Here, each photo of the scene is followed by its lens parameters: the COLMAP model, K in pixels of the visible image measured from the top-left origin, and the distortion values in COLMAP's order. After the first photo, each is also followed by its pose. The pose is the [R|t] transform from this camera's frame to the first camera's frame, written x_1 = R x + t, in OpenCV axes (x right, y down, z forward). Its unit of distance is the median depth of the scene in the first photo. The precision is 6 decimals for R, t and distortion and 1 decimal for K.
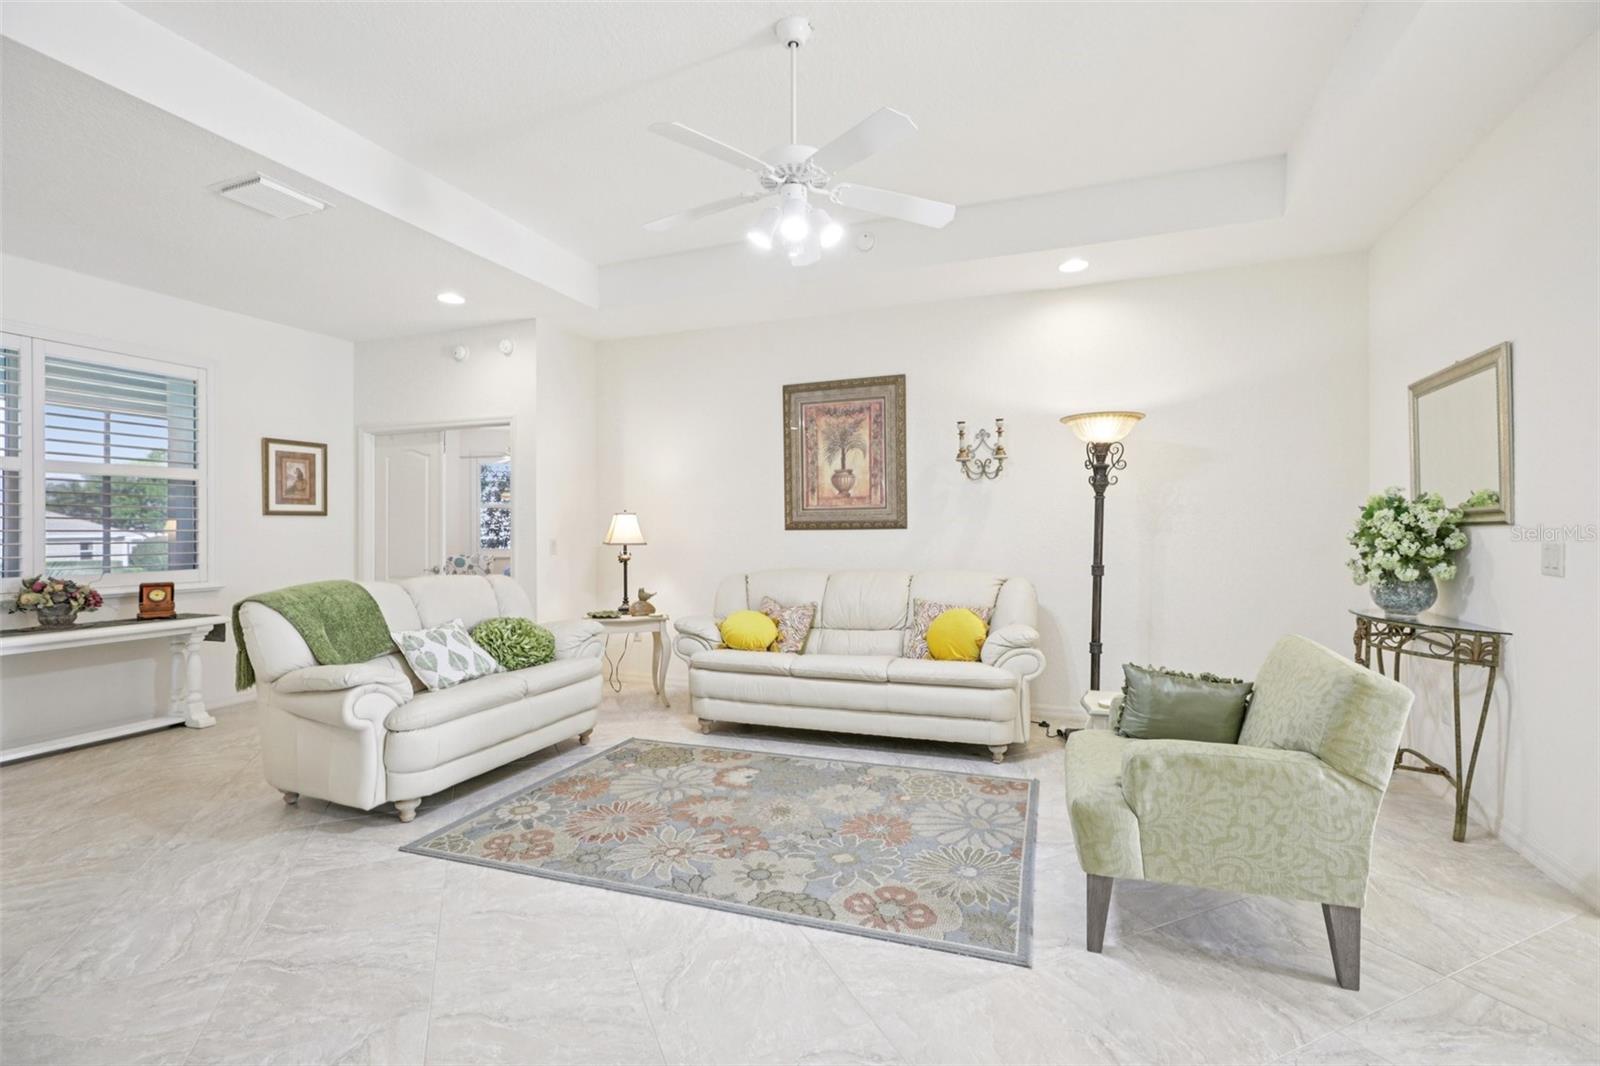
lens RADIAL K [[712.6, 0, 805.2], [0, 712.6, 531.1], [0, 0, 1]] dist [0.001931, 0.000450]
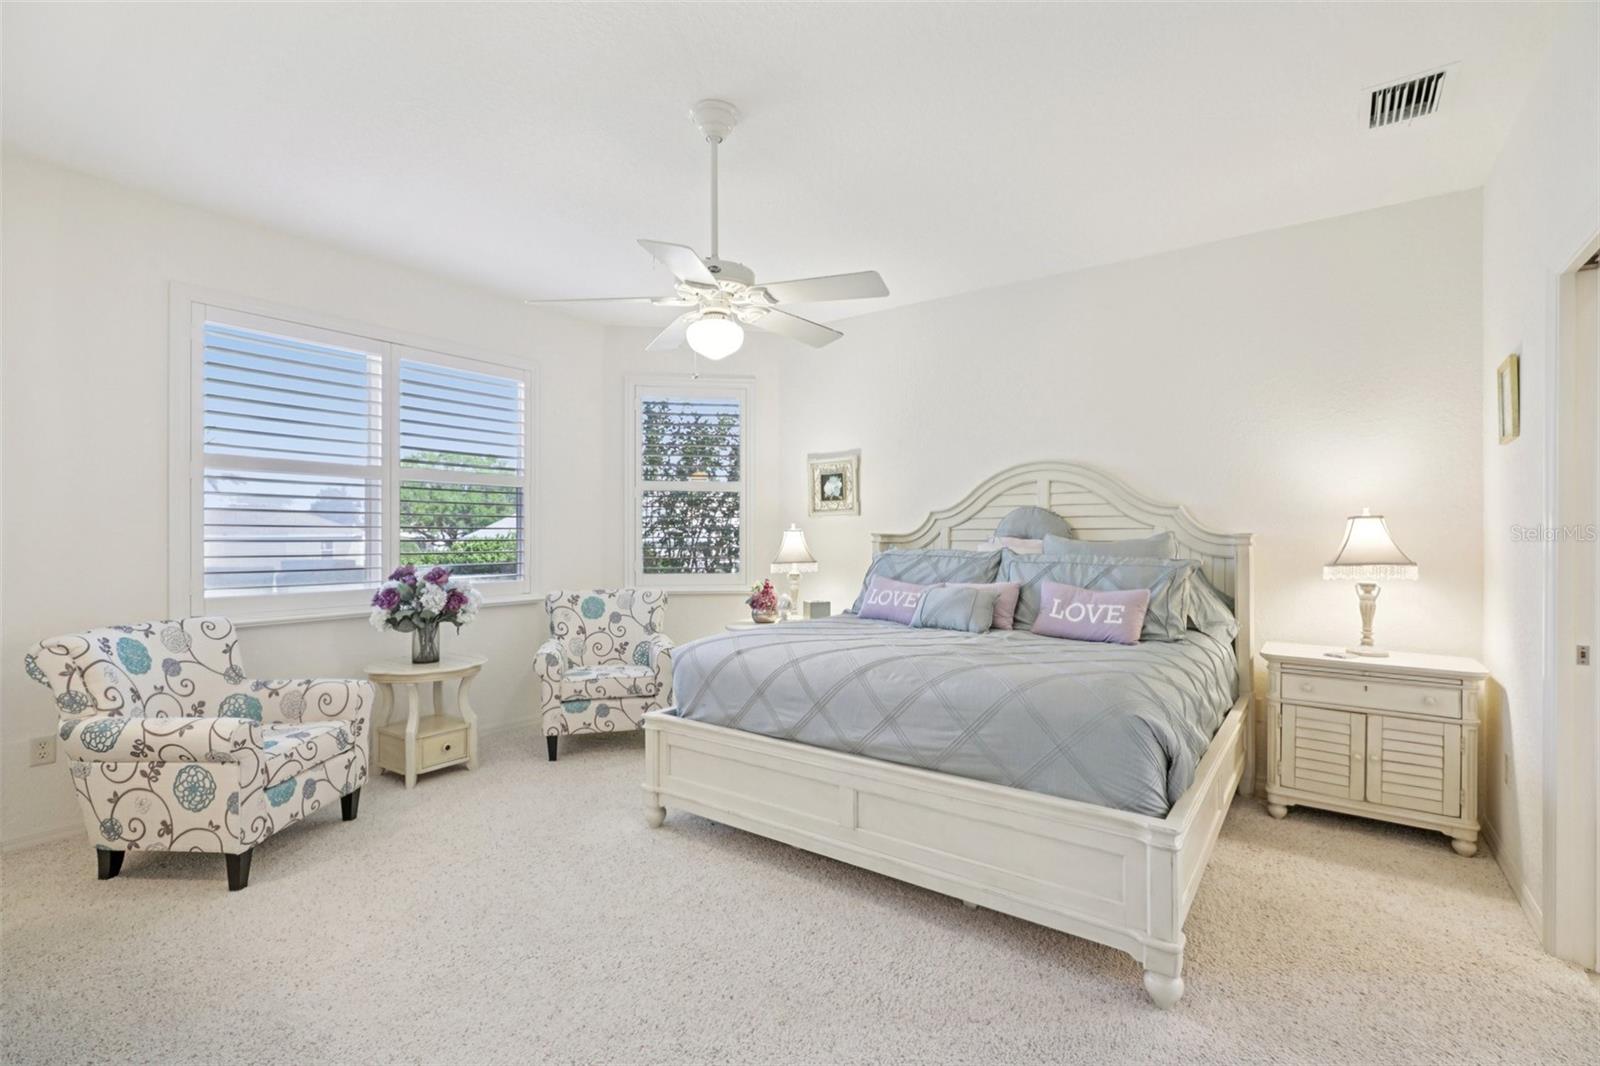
lens RADIAL K [[716.8, 0, 803.8], [0, 716.8, 537.8], [0, 0, 1]] dist [0.000931, 0.000227]
pose [[0.964916, 0.006082, -0.262487, -0.672038], [-0.003968, 0.999955, 0.008584, -0.013366], [0.262527, -0.007241, 0.964897, 1.693416]]
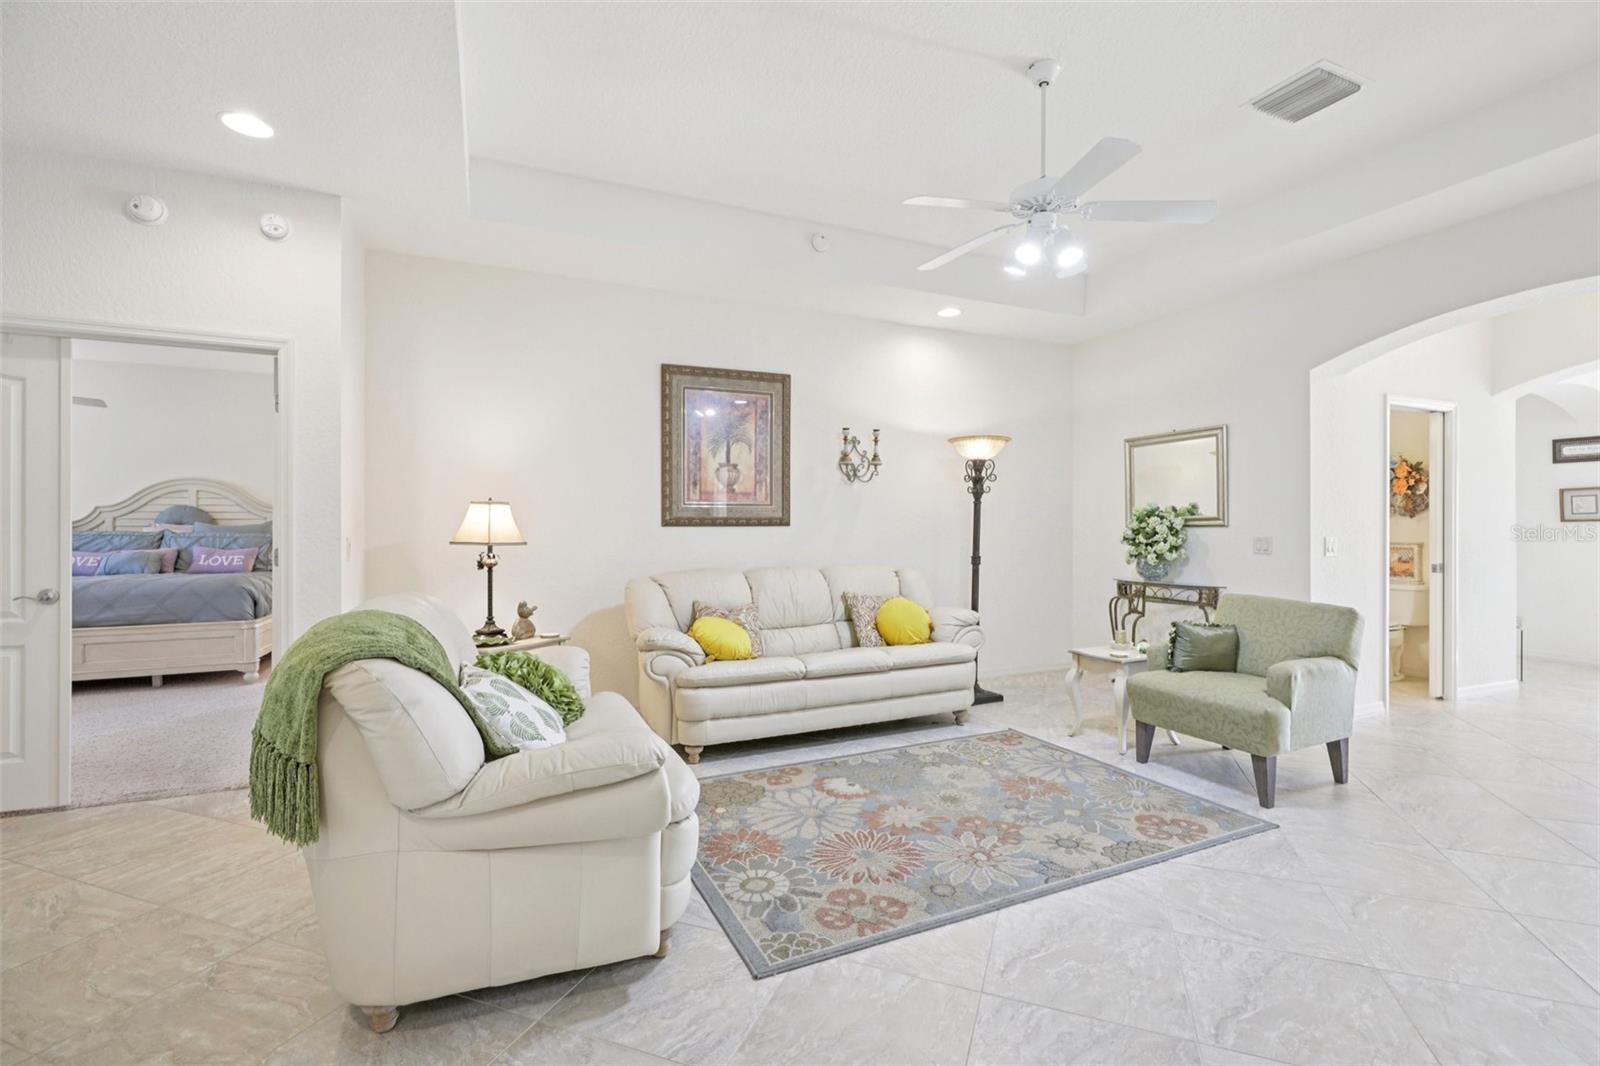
lens RADIAL K [[714.6, 0, 805.3], [0, 714.6, 529.8], [0, 0, 1]] dist [0.000902, 0.000115]
pose [[0.712020, 0.003481, 0.702150, -0.782662], [-0.004722, 0.999989, -0.000168, 0.003011], [-0.702143, -0.003196, 0.712029, 0.353488]]
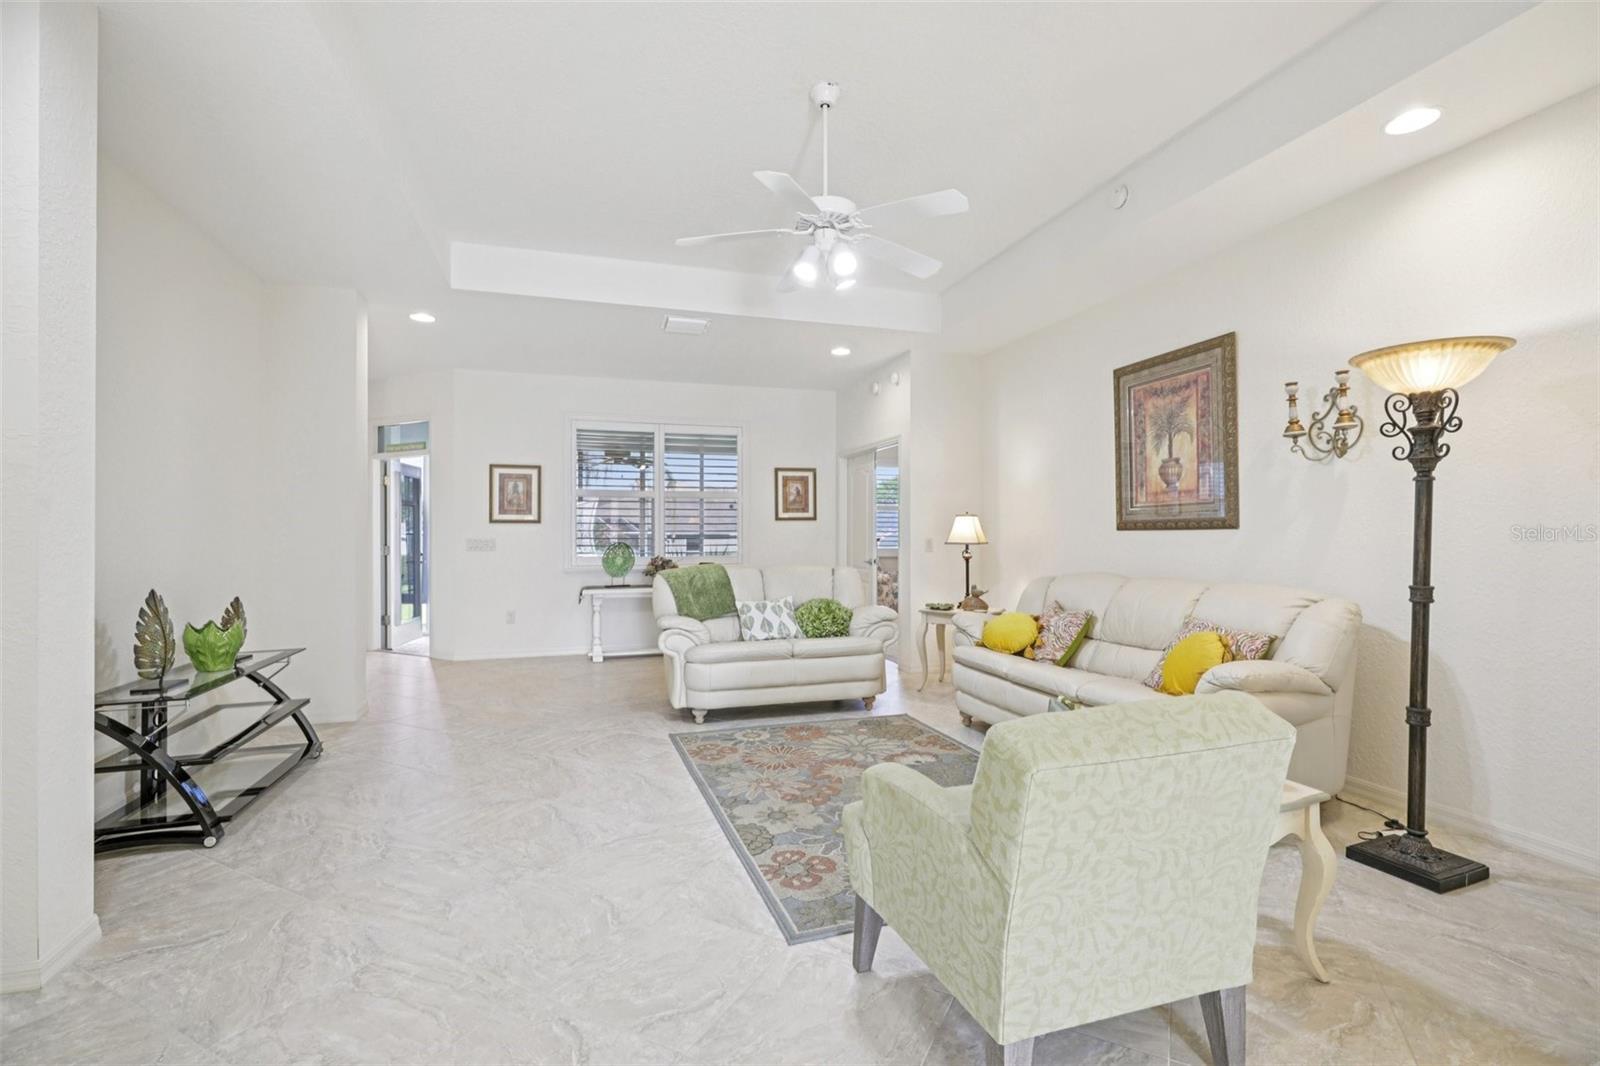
lens RADIAL K [[712.6, 0, 805.2], [0, 712.6, 531.1], [0, 0, 1]] dist [0.001931, 0.000450]
pose [[0.619334, 0.000201, -0.785127, 0.643408], [0.000858, 0.999999, 0.000933, -0.002597], [0.785127, -0.001252, 0.619334, 0.200026]]
